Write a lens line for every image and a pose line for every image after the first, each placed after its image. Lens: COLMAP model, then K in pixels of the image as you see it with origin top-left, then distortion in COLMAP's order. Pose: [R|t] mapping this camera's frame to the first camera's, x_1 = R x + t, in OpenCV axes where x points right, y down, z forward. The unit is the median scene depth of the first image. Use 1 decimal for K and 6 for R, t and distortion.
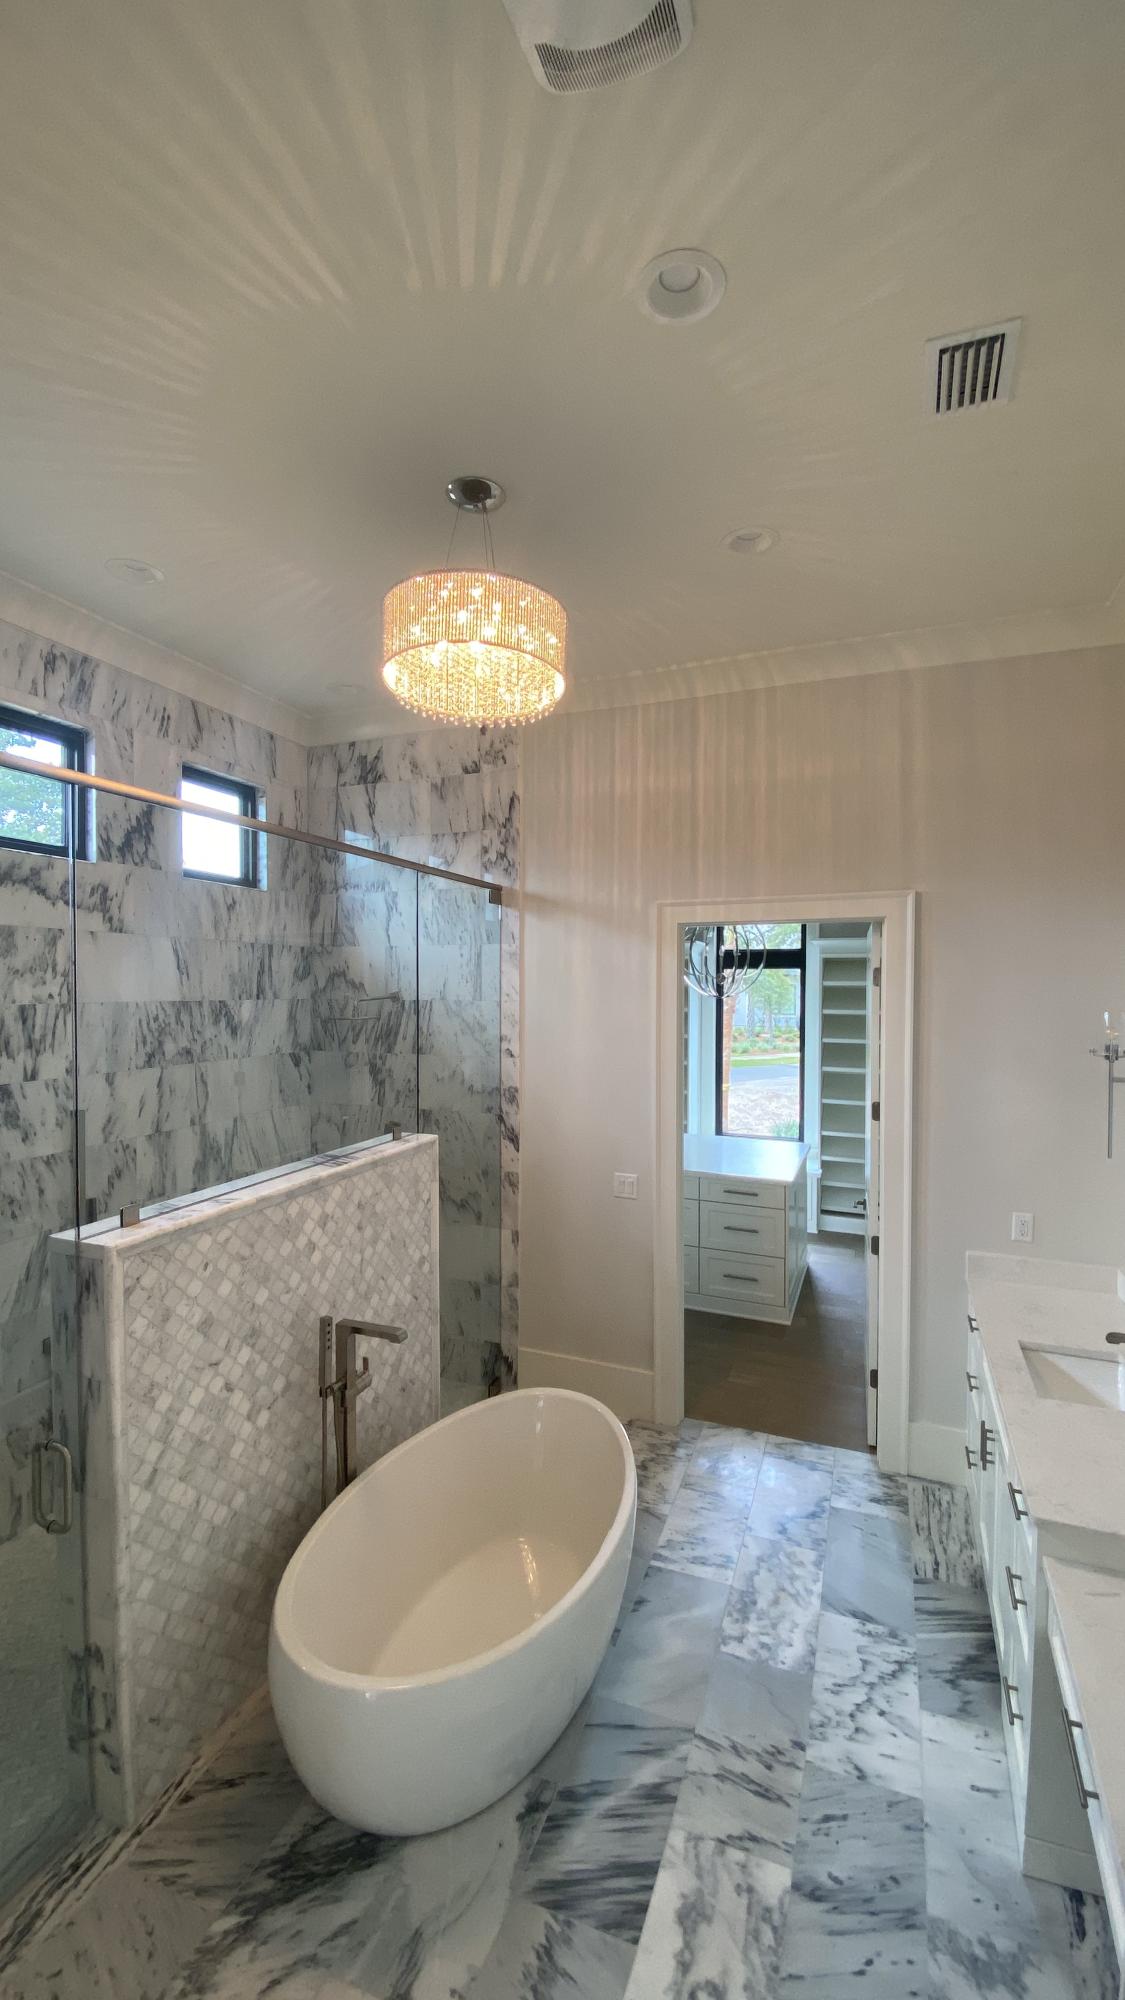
lens RADIAL K [[799.6, 0, 552.4], [0, 799.6, 998.9], [0, 0, 1]] dist [0.025475, -0.020905]
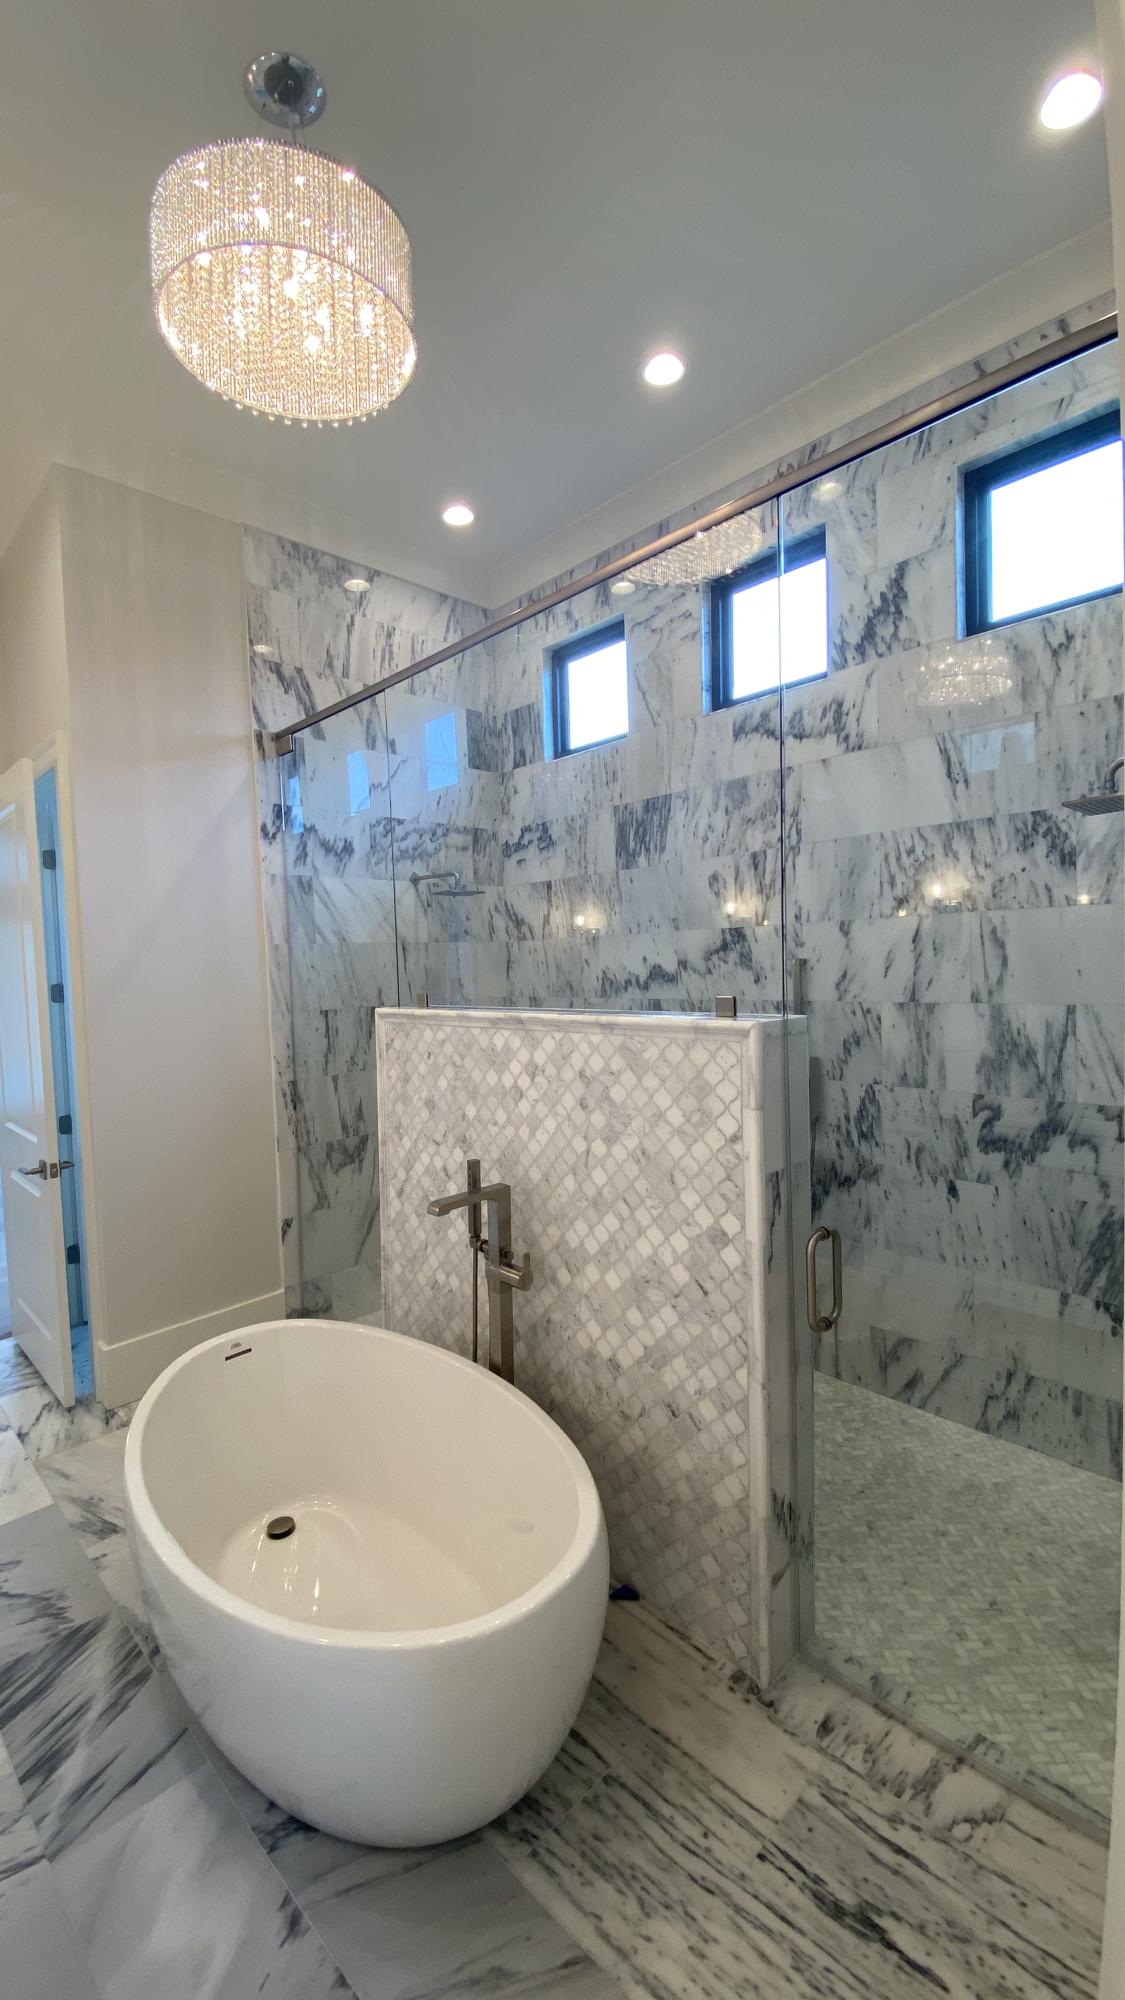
lens RADIAL K [[799.6, 0, 552.4], [0, 799.6, 998.9], [0, 0, 1]] dist [0.025475, -0.020905]
pose [[-0.406082, 0.053456, -0.912272, 0.414263], [0.019030, 0.998566, 0.050041, 0.145136], [0.913638, 0.002960, -0.406517, 1.218658]]
